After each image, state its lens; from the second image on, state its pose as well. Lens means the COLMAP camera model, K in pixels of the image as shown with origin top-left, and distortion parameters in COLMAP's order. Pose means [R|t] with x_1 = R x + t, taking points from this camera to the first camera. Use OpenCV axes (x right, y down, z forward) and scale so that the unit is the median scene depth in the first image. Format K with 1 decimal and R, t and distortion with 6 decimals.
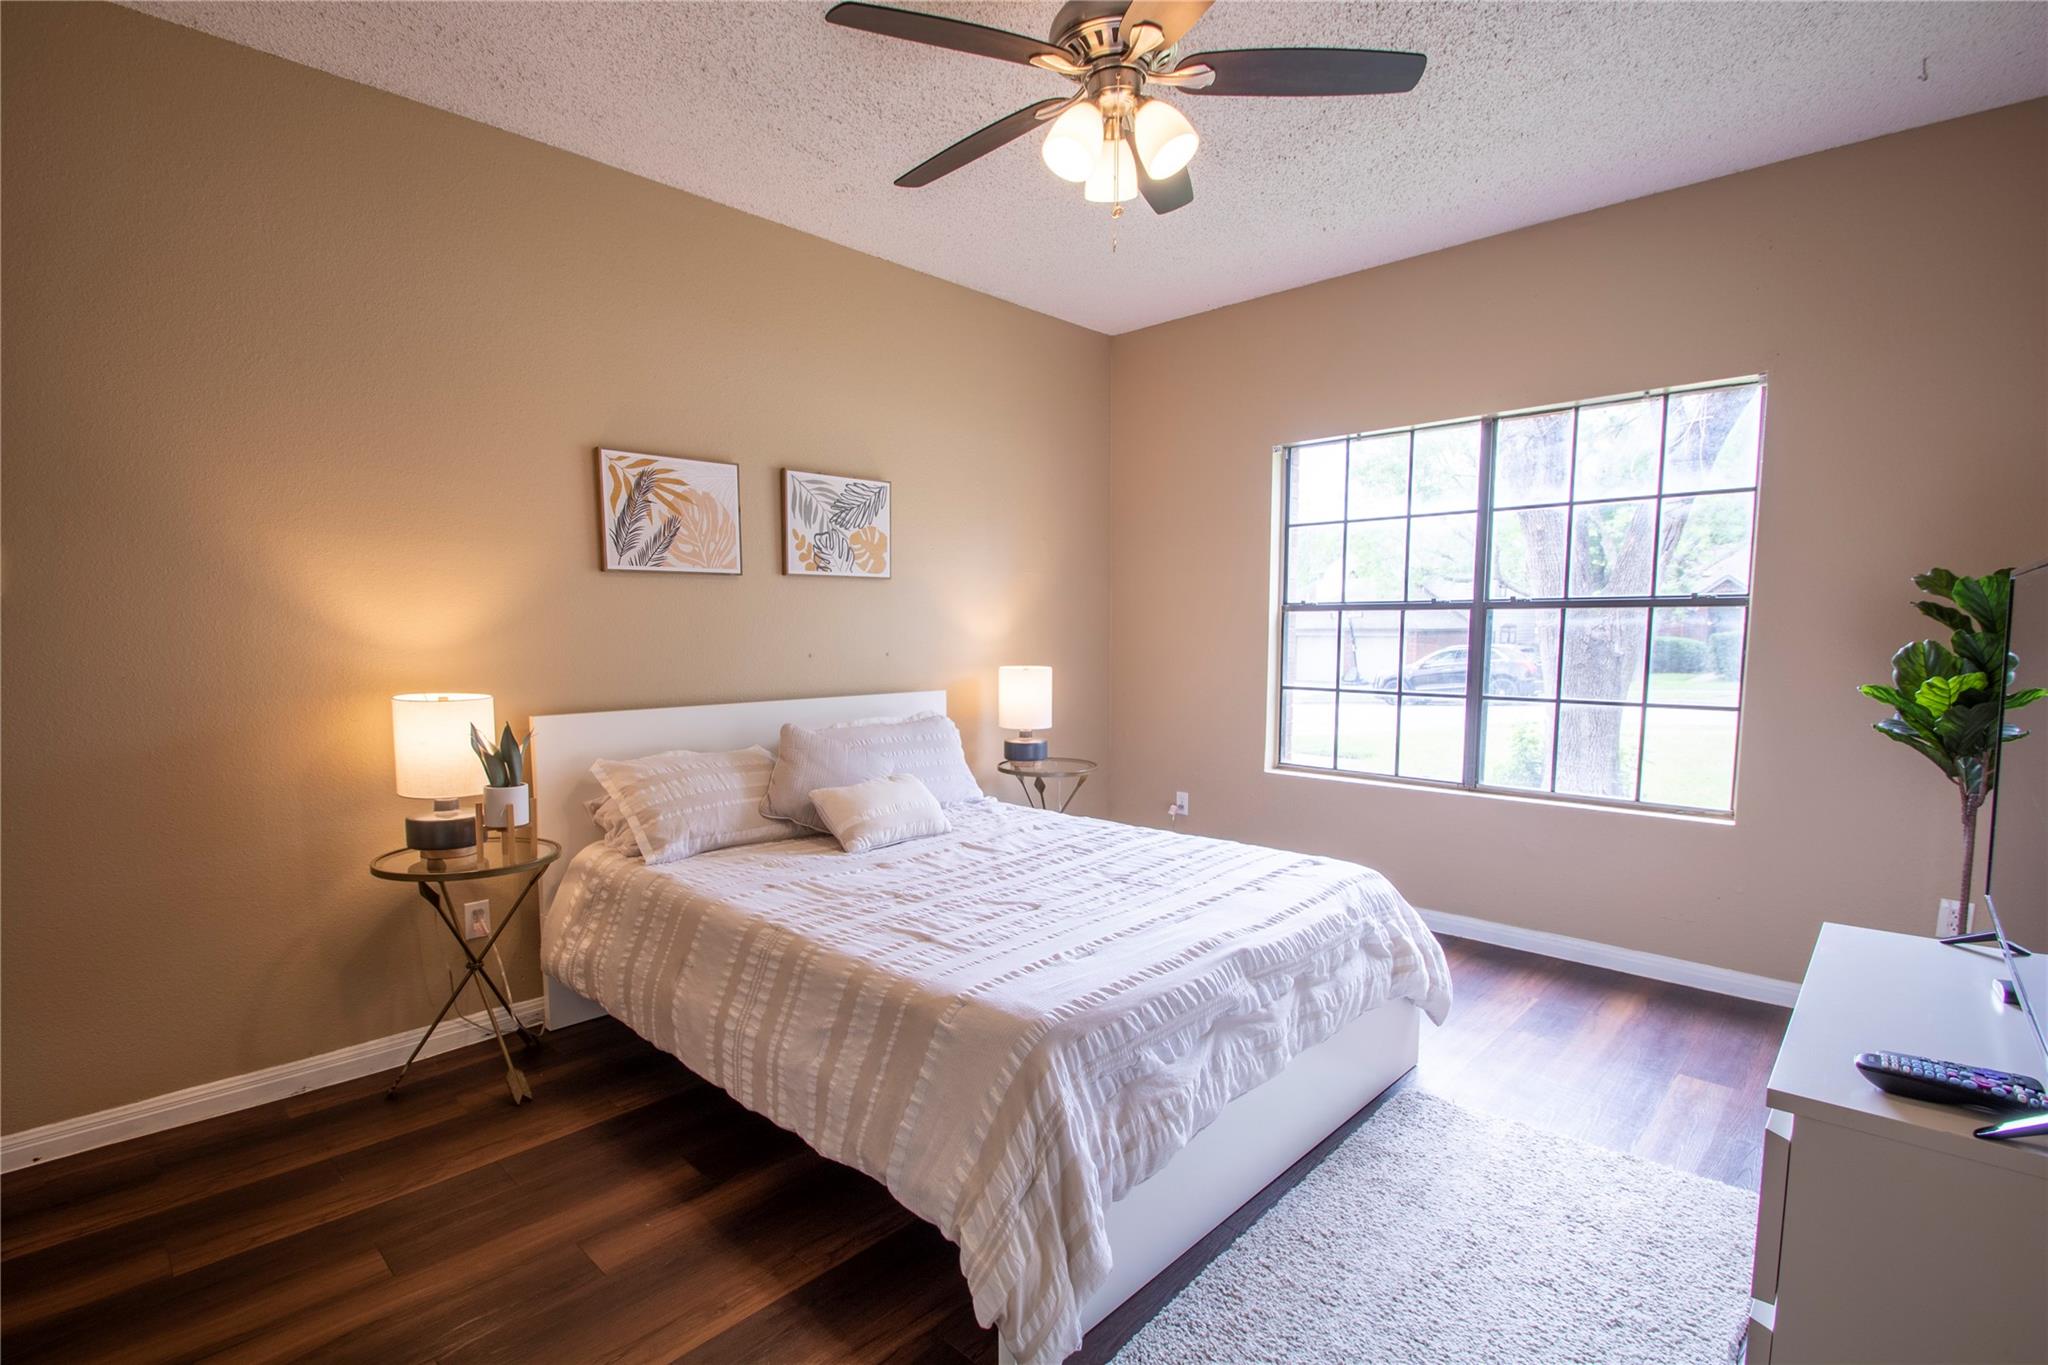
lens RADIAL K [[978.9, 0, 1024.3], [0, 978.9, 696.8], [0, 0, 1]] dist [-0.006796, -0.003141]
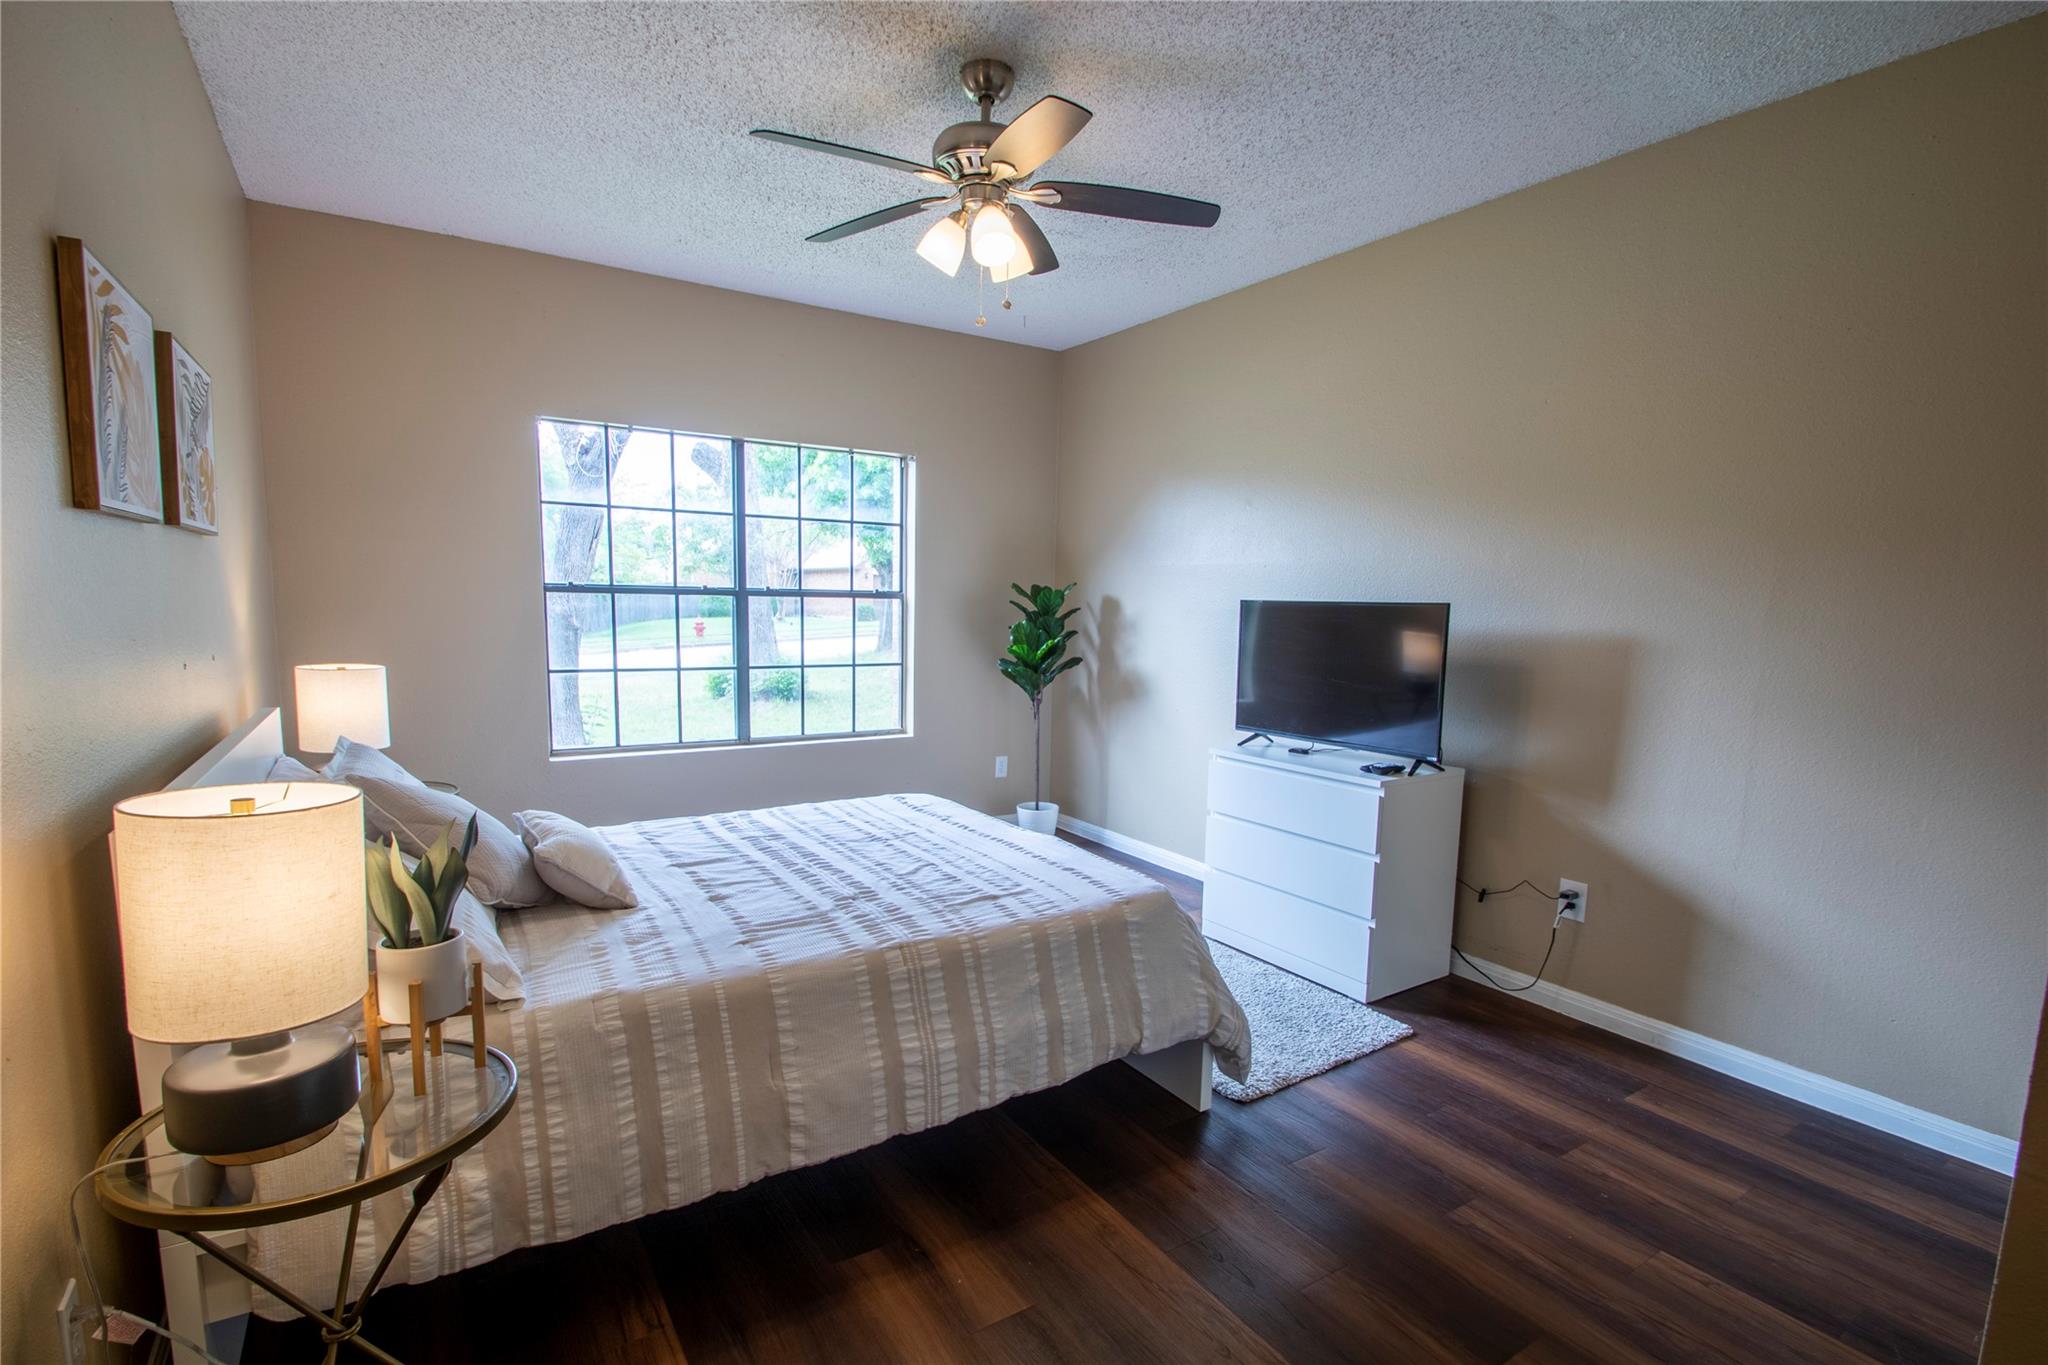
lens RADIAL K [[978.9, 0, 1030.4], [0, 978.9, 689.0], [0, 0, 1]] dist [-0.006796, -0.003141]
pose [[0.212835, -0.083548, 0.973510, -0.931875], [0.051862, 0.995899, 0.074131, -0.063695], [-0.975711, 0.034711, 0.216296, 0.543313]]
